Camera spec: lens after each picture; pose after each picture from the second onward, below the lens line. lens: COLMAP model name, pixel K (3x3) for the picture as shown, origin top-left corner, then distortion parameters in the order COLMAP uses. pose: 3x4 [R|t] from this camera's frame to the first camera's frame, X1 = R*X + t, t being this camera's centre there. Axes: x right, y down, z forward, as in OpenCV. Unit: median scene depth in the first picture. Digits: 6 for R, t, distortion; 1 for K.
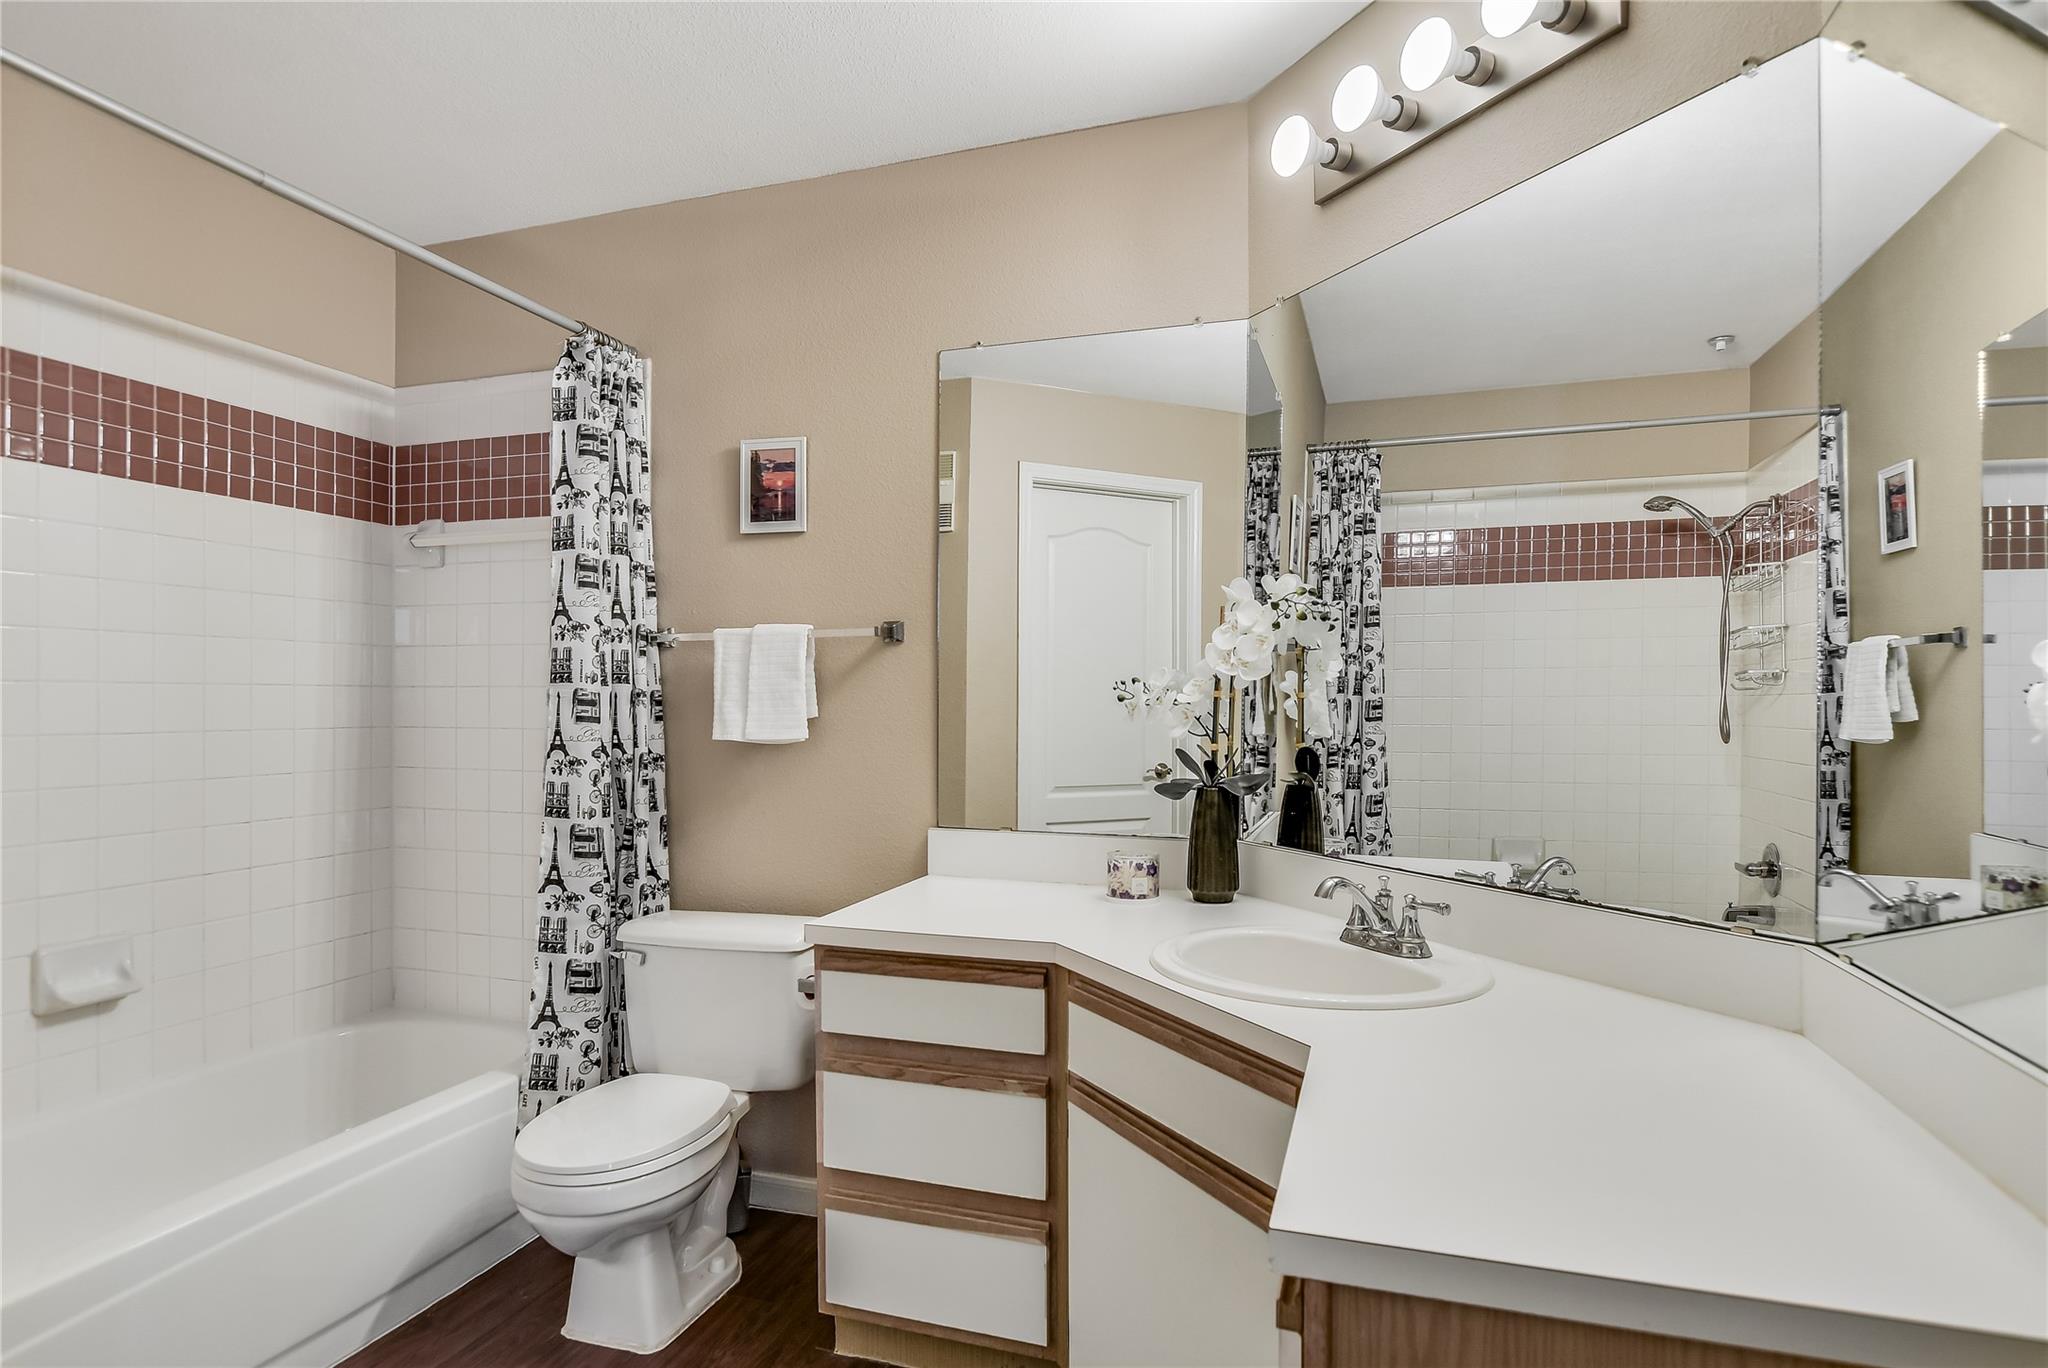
lens RADIAL K [[1079.8, 0, 1024.0], [0, 1079.8, 684.0], [0, 0, 1]] dist [-0.004845, -0.001040]
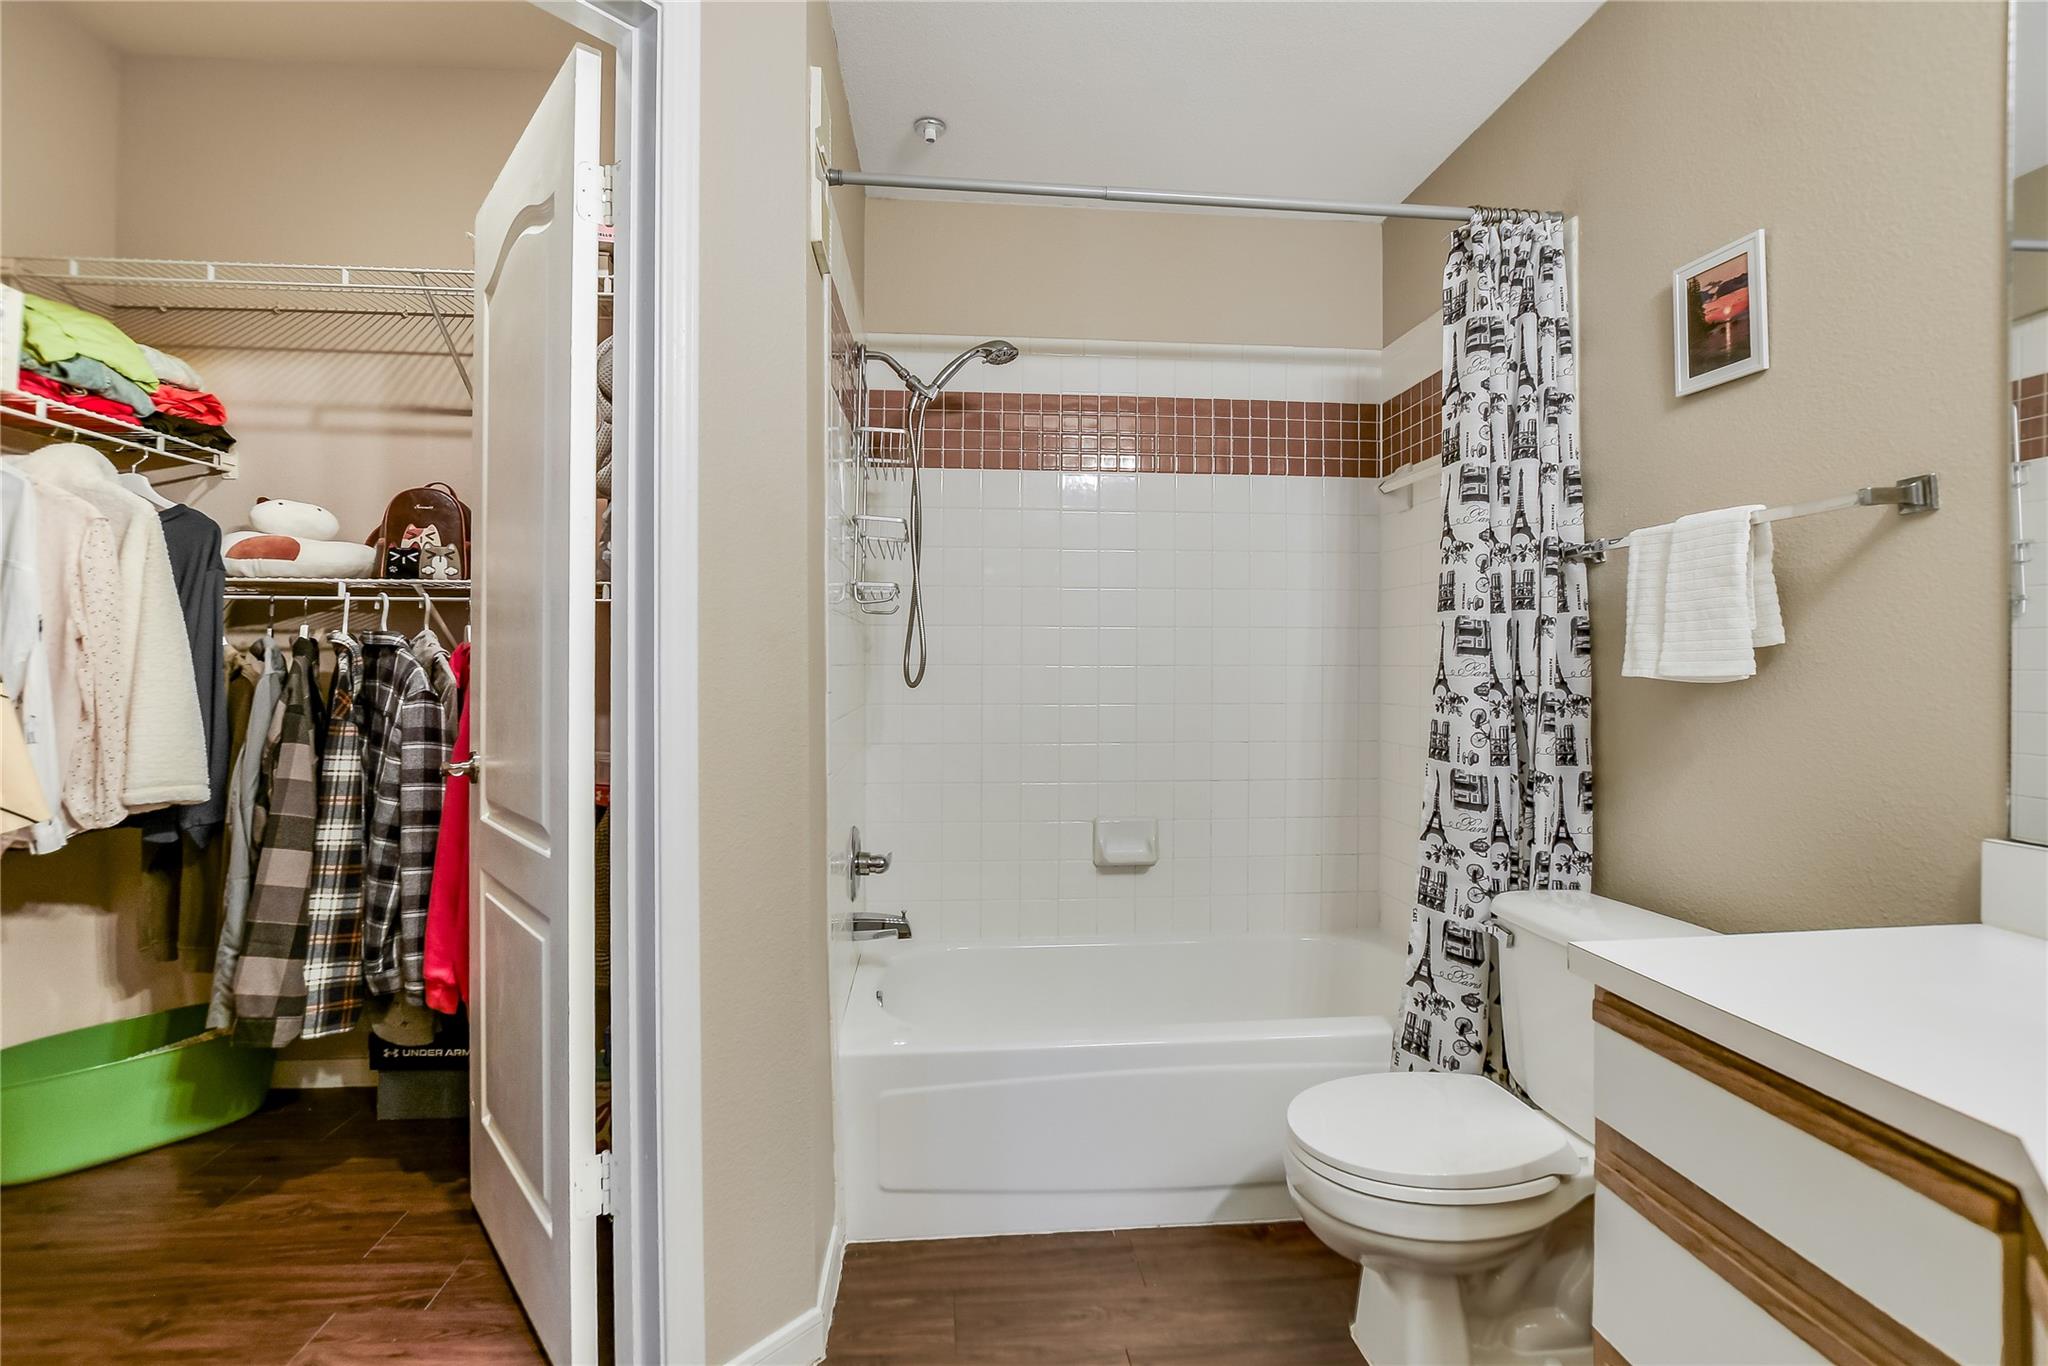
lens RADIAL K [[940.9, 0, 1025.8], [0, 940.9, 652.6], [0, 0, 1]] dist [-0.014826, -0.000377]
pose [[0.411608, -0.013303, -0.911264, 0.137040], [0.015048, 0.999856, -0.007800, 0.033802], [0.911237, -0.010502, 0.411749, 0.349122]]
